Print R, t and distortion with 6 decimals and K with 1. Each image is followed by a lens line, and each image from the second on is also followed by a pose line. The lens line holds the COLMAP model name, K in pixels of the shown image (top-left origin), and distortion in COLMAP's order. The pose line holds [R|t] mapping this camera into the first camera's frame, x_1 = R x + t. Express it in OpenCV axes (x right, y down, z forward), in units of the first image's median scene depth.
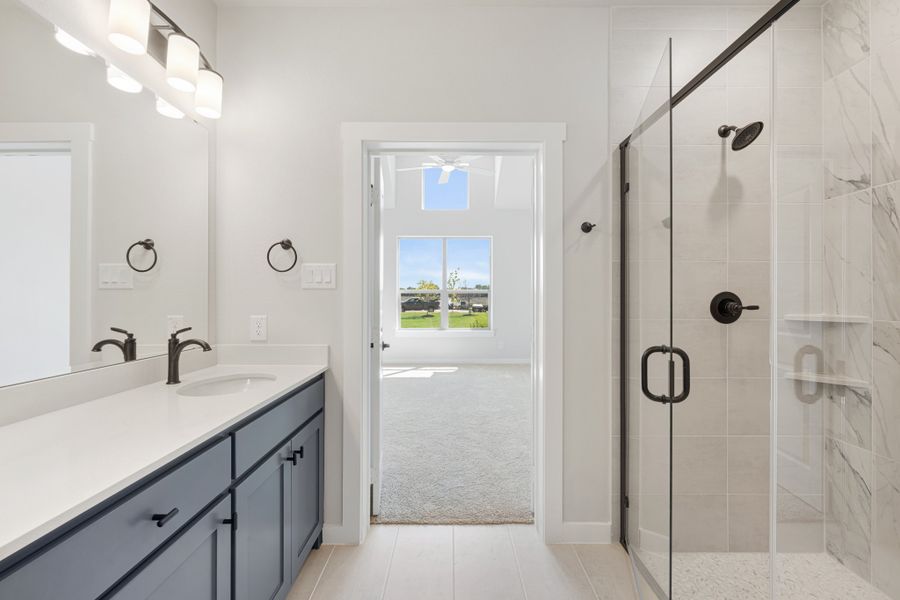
lens RADIAL K [[368.0, 0, 457.7], [0, 368.0, 299.7], [0, 0, 1]] dist [0.000206, -0.000060]
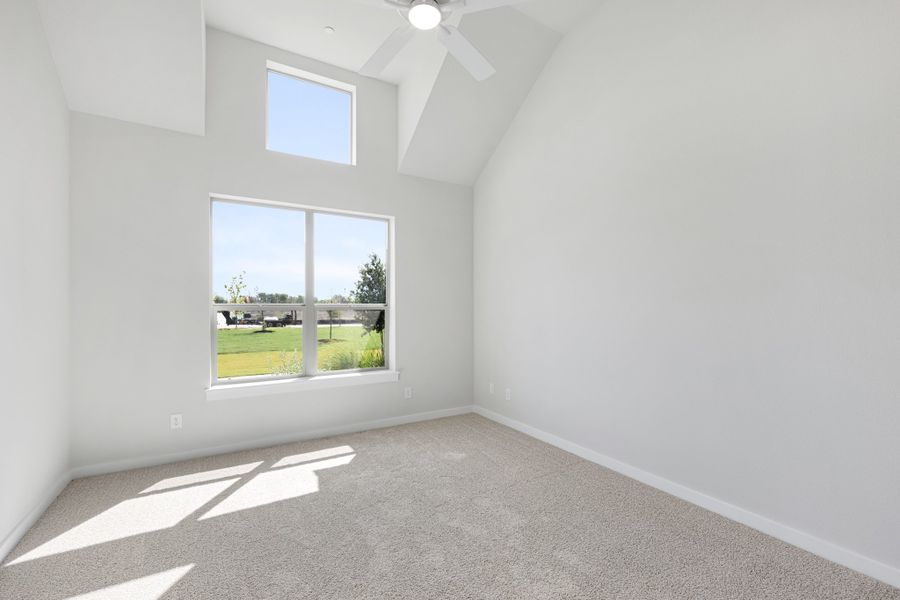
lens RADIAL K [[368.0, 0, 457.7], [0, 368.0, 299.7], [0, 0, 1]] dist [0.000206, -0.000060]
pose [[0.845025, 0.010912, 0.534615, -0.035716], [0.003162, 0.999672, -0.025402, -0.004391], [-0.534717, 0.023156, 0.844714, 0.105206]]
